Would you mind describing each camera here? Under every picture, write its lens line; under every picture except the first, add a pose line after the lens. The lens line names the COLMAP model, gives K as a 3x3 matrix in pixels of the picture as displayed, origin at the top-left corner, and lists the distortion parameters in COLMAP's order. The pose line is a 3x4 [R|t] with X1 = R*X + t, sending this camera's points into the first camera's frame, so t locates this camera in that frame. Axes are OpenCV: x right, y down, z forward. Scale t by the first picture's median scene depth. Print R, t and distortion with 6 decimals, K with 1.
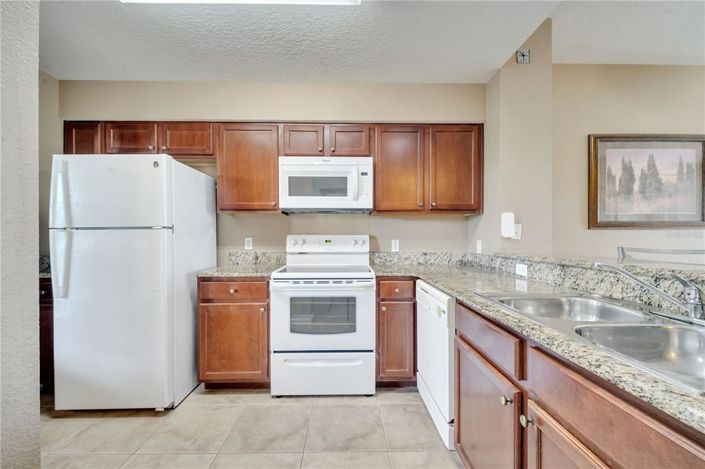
lens RADIAL K [[289.8, 0, 351.3], [0, 289.8, 237.1], [0, 0, 1]] dist [0.013227, -0.007670]
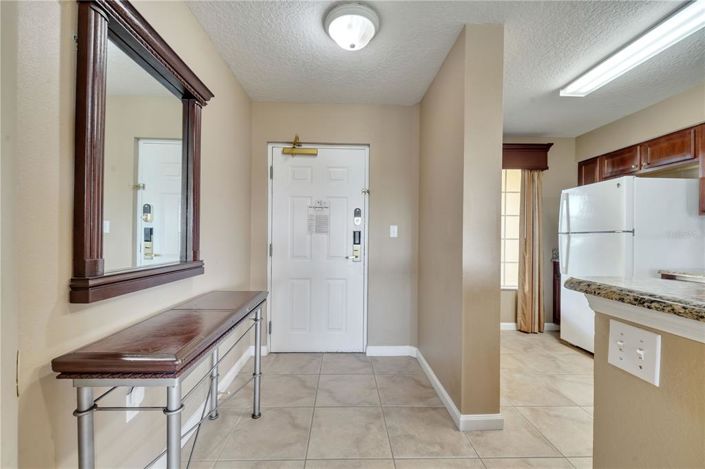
lens RADIAL K [[289.8, 0, 351.3], [0, 289.8, 237.1], [0, 0, 1]] dist [0.013227, -0.007670]
pose [[0.013326, 0.002247, -0.999909, 0.532731], [-0.011949, 0.999926, 0.002088, 0.004222], [0.999840, 0.011920, 0.013352, -0.209370]]
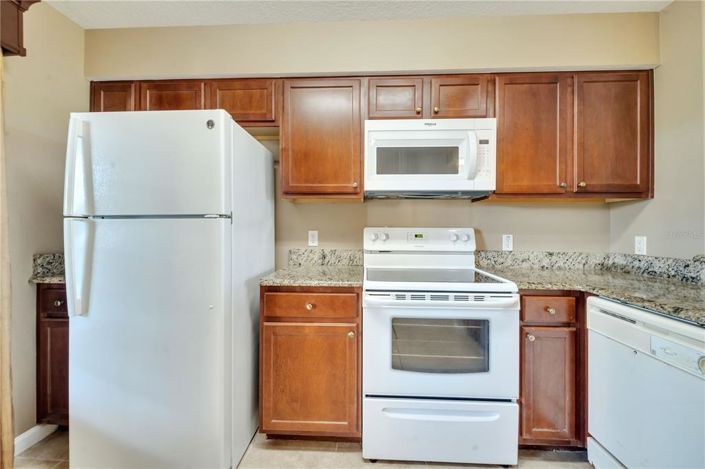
lens RADIAL K [[291.9, 0, 353.1], [0, 291.9, 228.8], [0, 0, 1]] dist [0.012067, -0.007442]
pose [[0.997671, 0.004781, -0.068040, -0.223235], [-0.005081, 0.999978, -0.004238, -0.000688], [0.068018, 0.004574, 0.997674, 0.260393]]
